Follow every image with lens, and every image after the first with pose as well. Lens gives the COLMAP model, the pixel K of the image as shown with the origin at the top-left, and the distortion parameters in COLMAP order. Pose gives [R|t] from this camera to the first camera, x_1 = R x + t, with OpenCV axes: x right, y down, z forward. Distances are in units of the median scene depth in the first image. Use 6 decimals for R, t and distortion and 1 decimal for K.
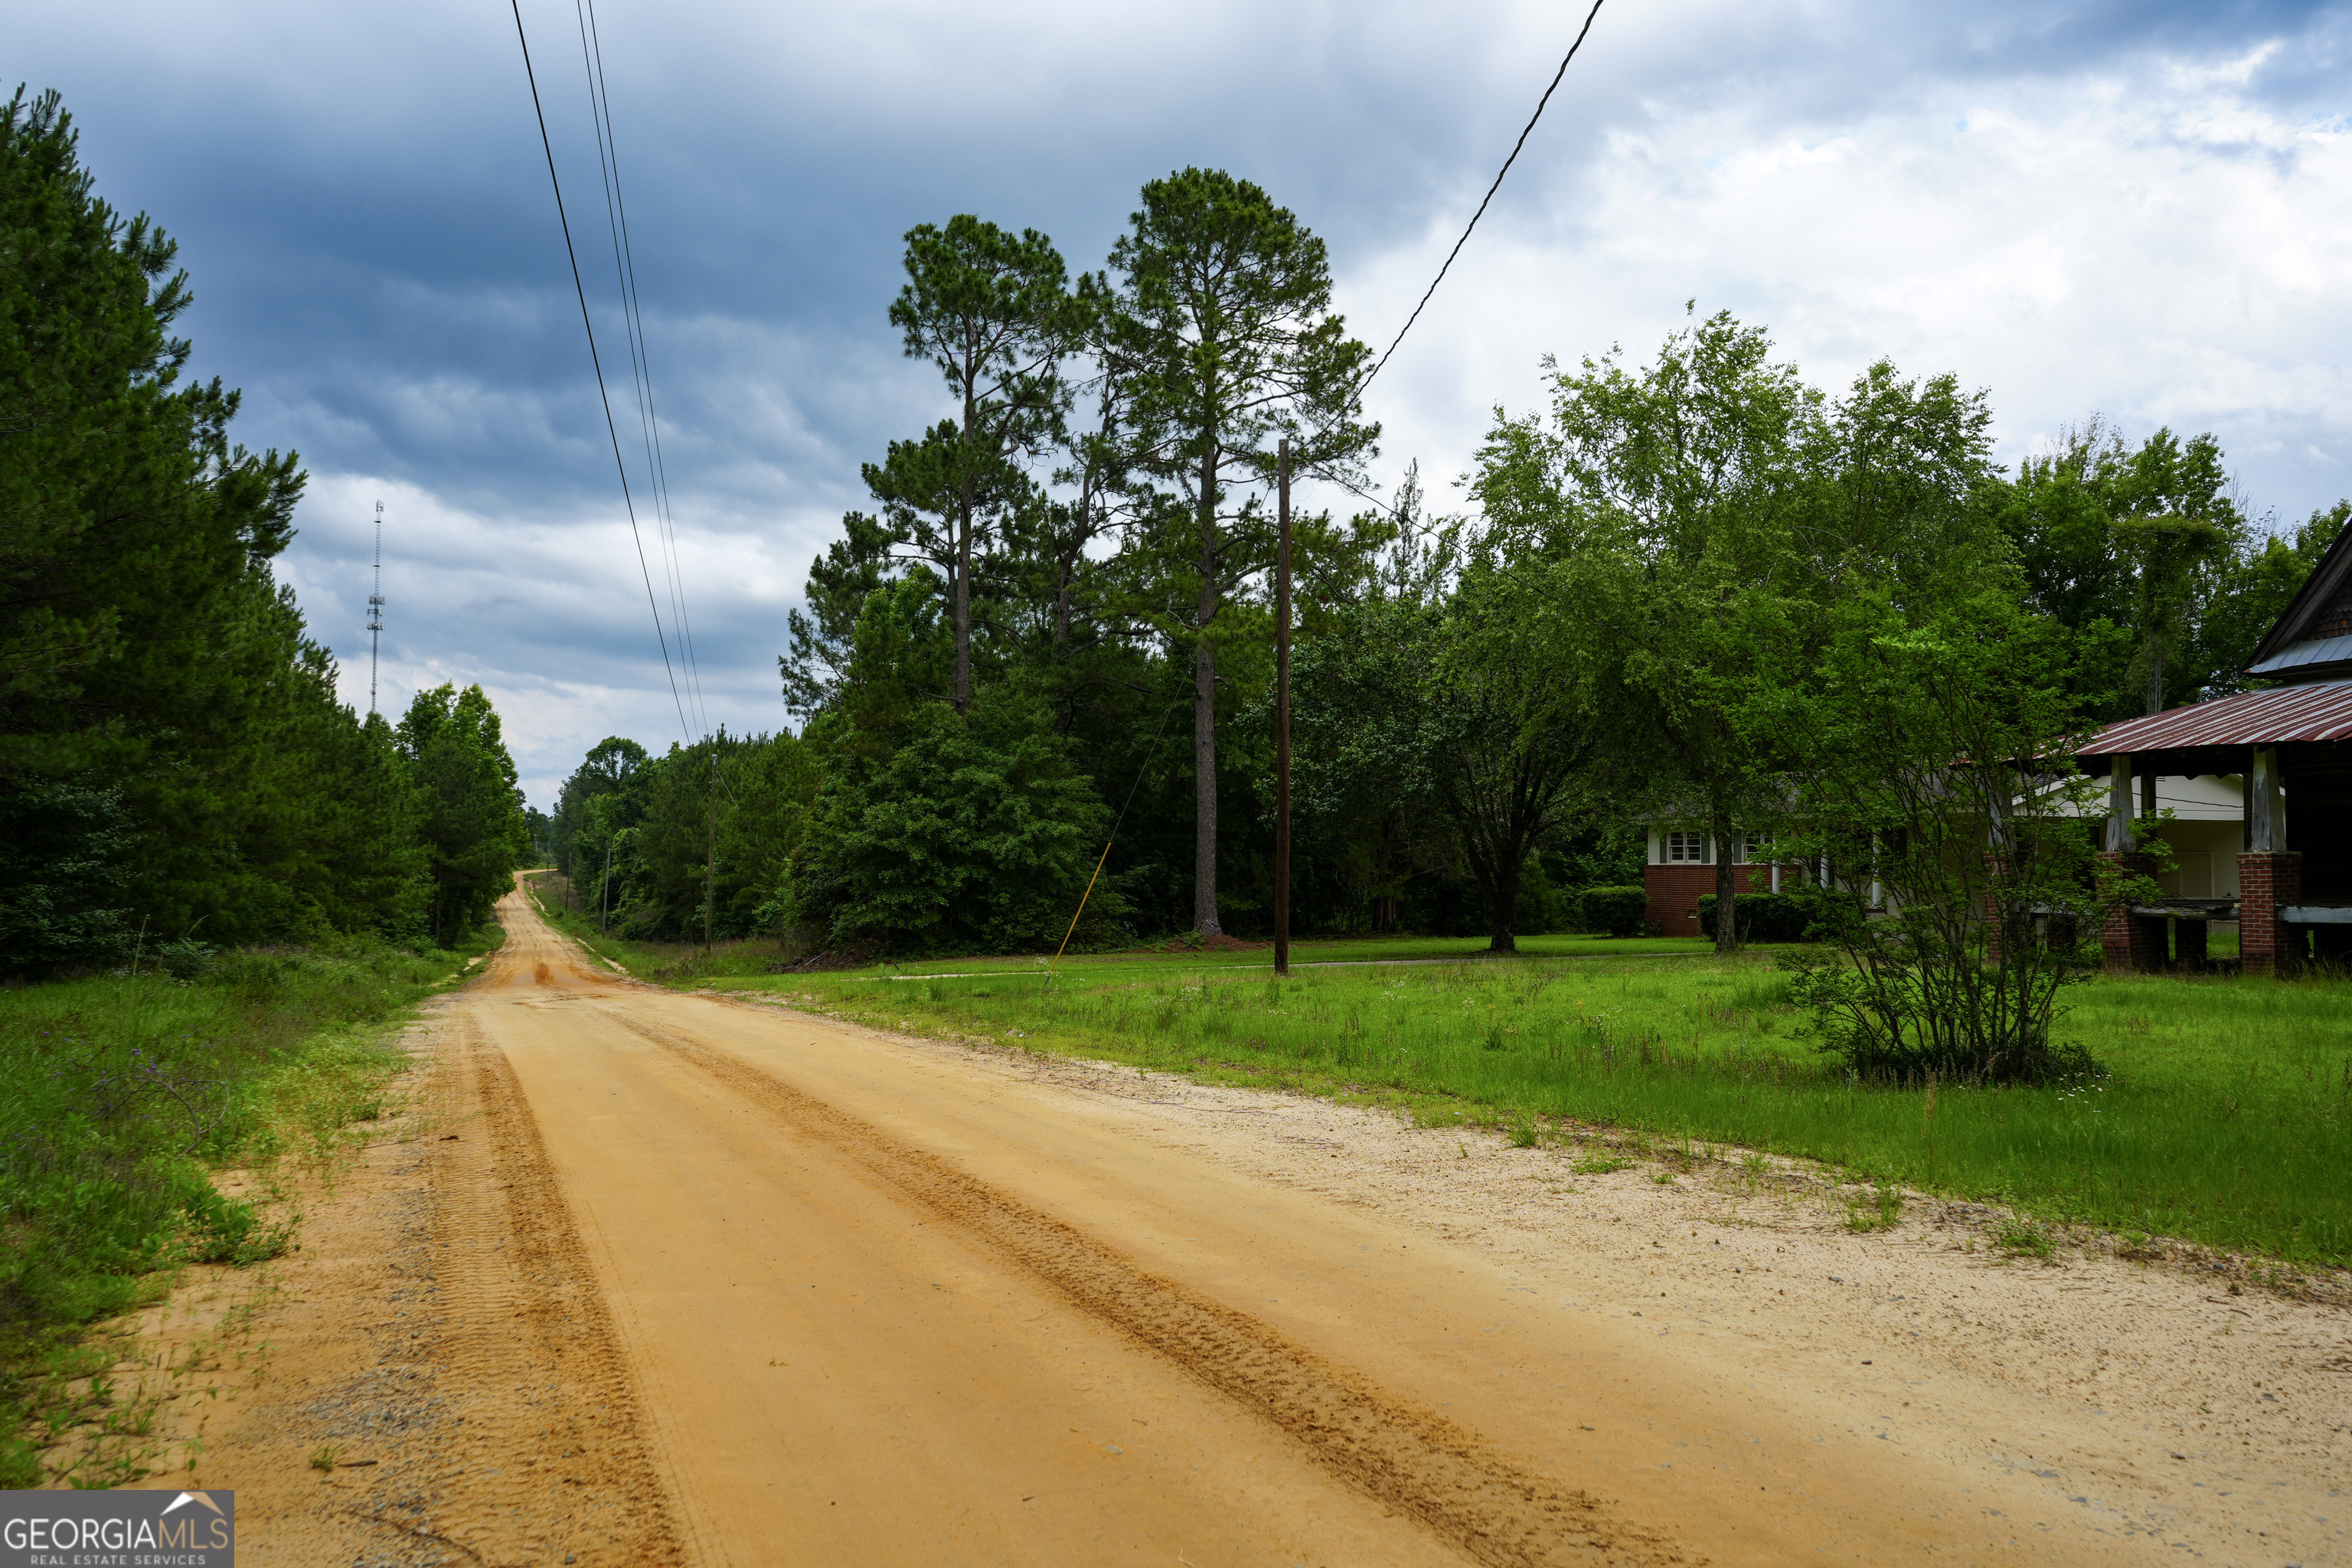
lens RADIAL K [[1956.1, 0, 1076.6], [0, 1956.1, 790.2], [0, 0, 1]] dist [0.054373, 0.004809]
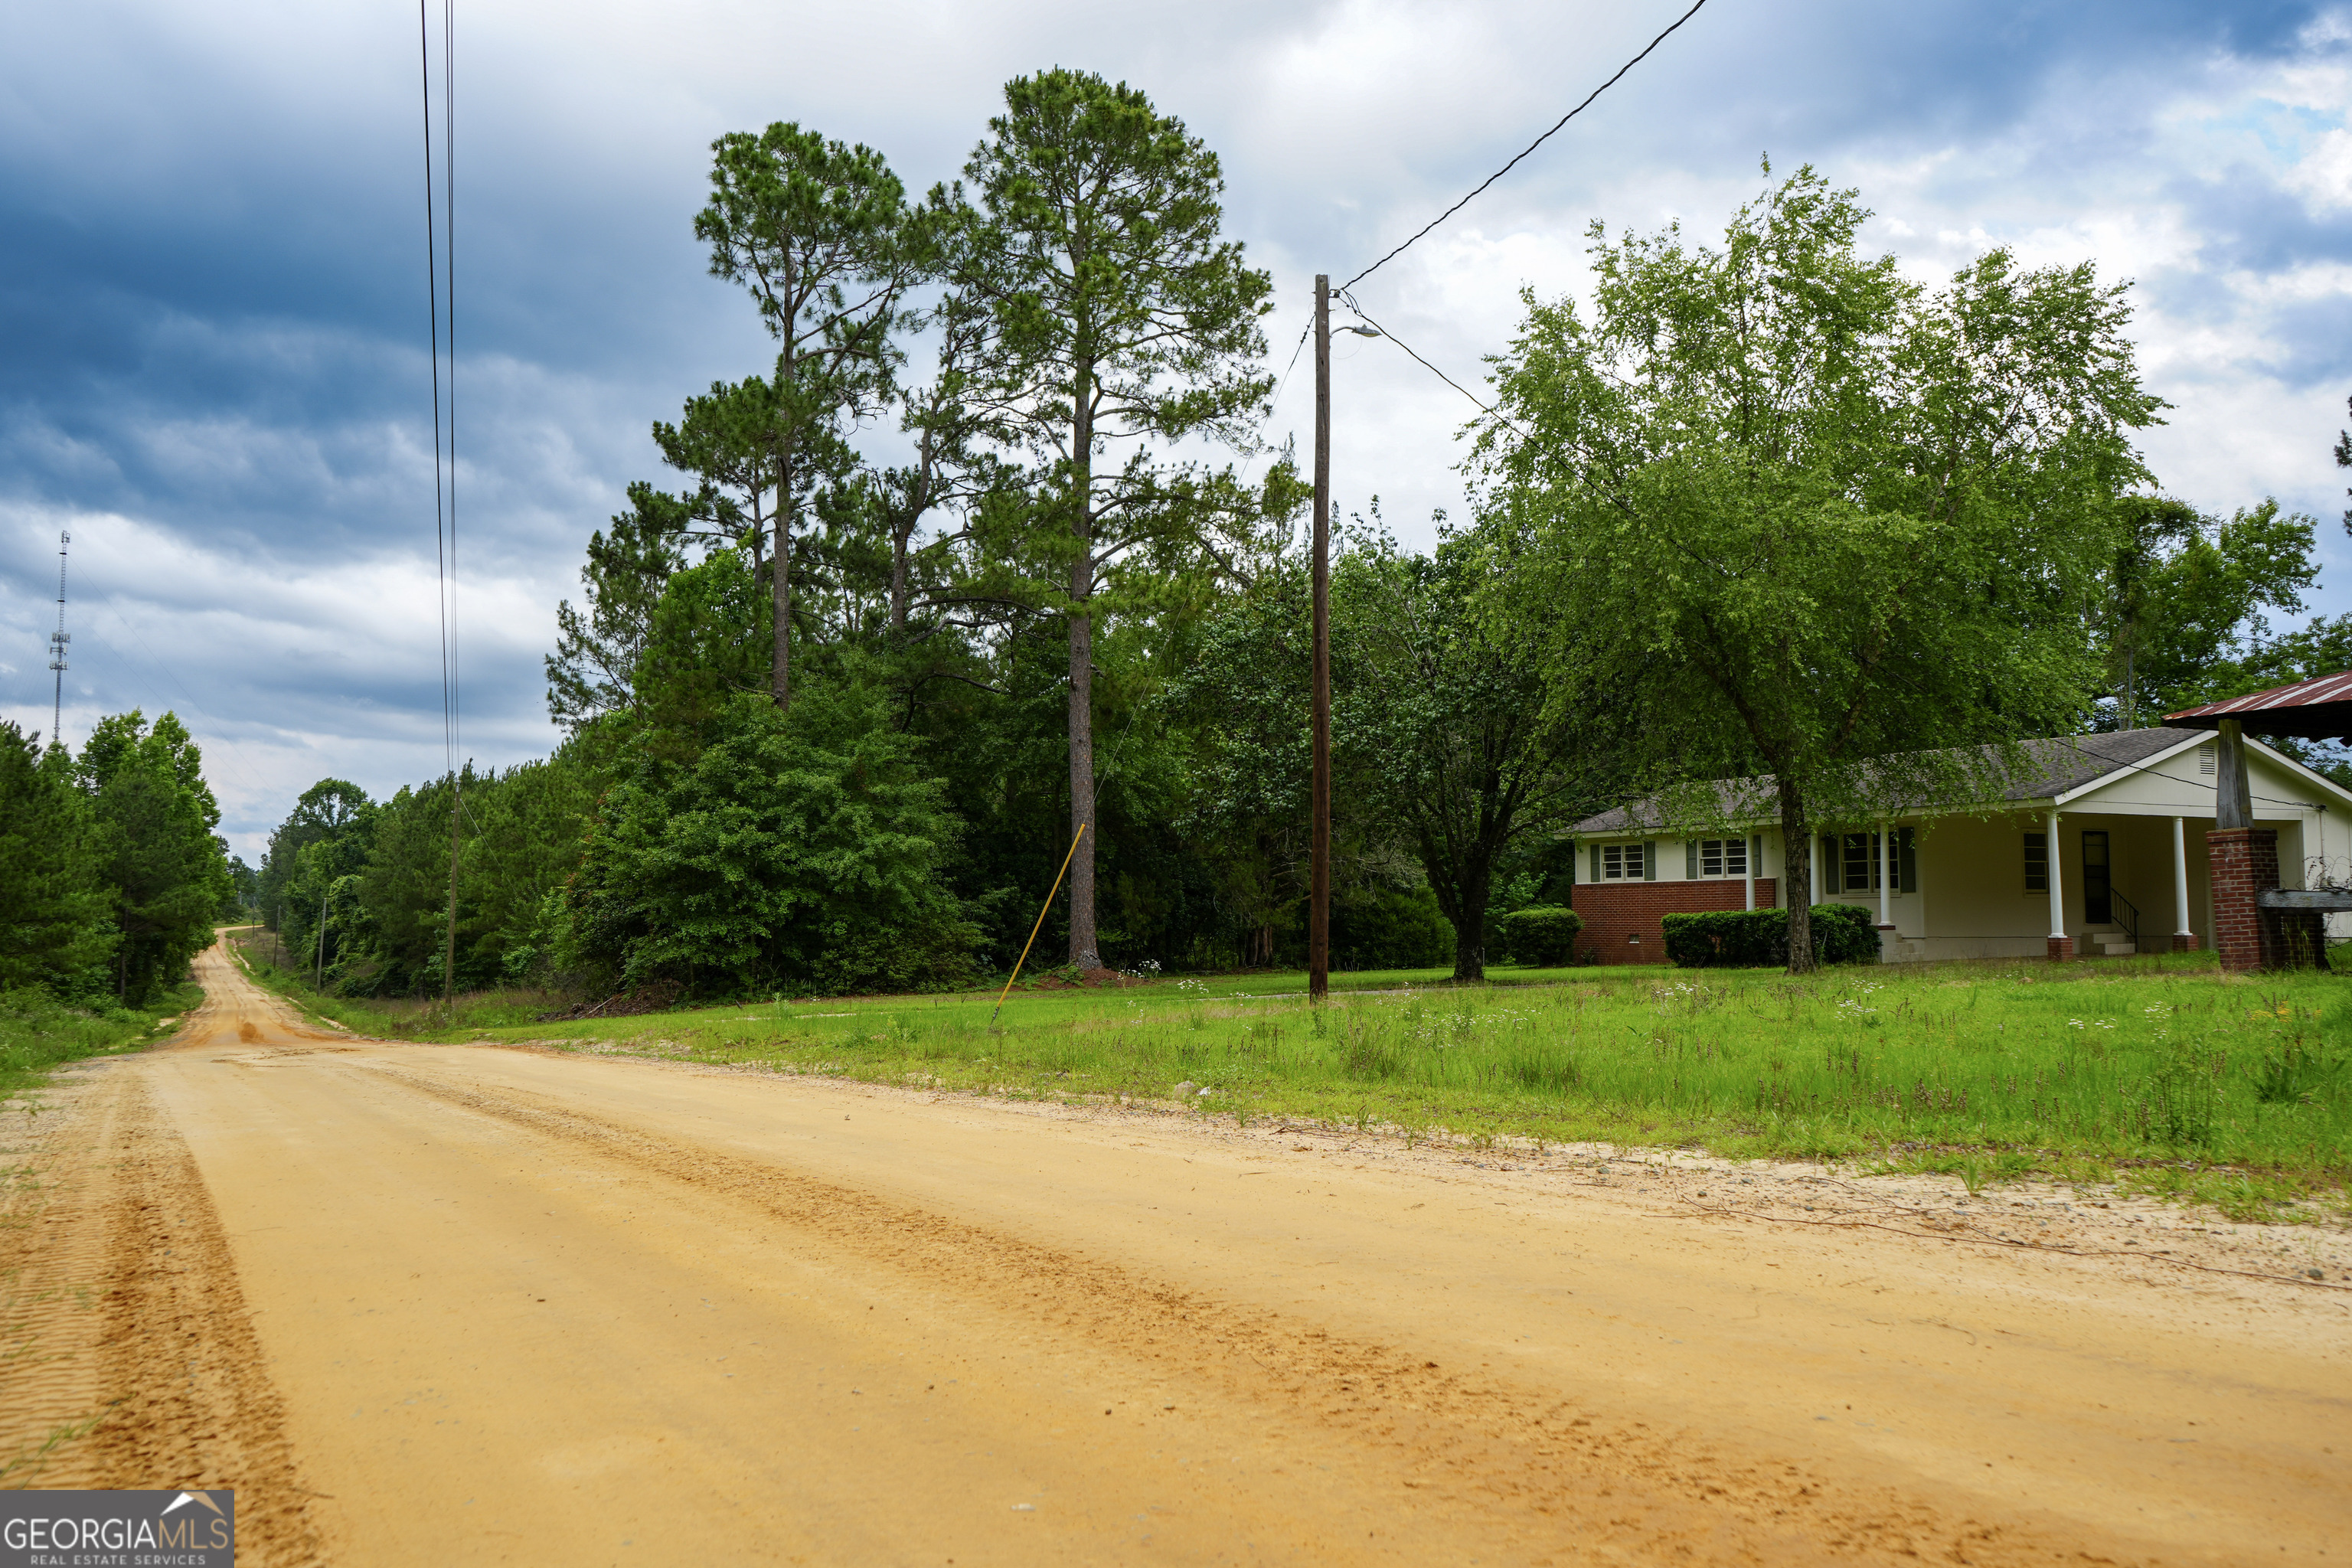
lens RADIAL K [[1956.1, 0, 1076.6], [0, 1956.1, 790.2], [0, 0, 1]] dist [0.054373, 0.004809]
pose [[0.991341, 0.001695, 0.131299, -0.042003], [0.001844, 0.999638, -0.026829, 0.017590], [-0.131297, 0.026839, 0.990980, 0.146402]]
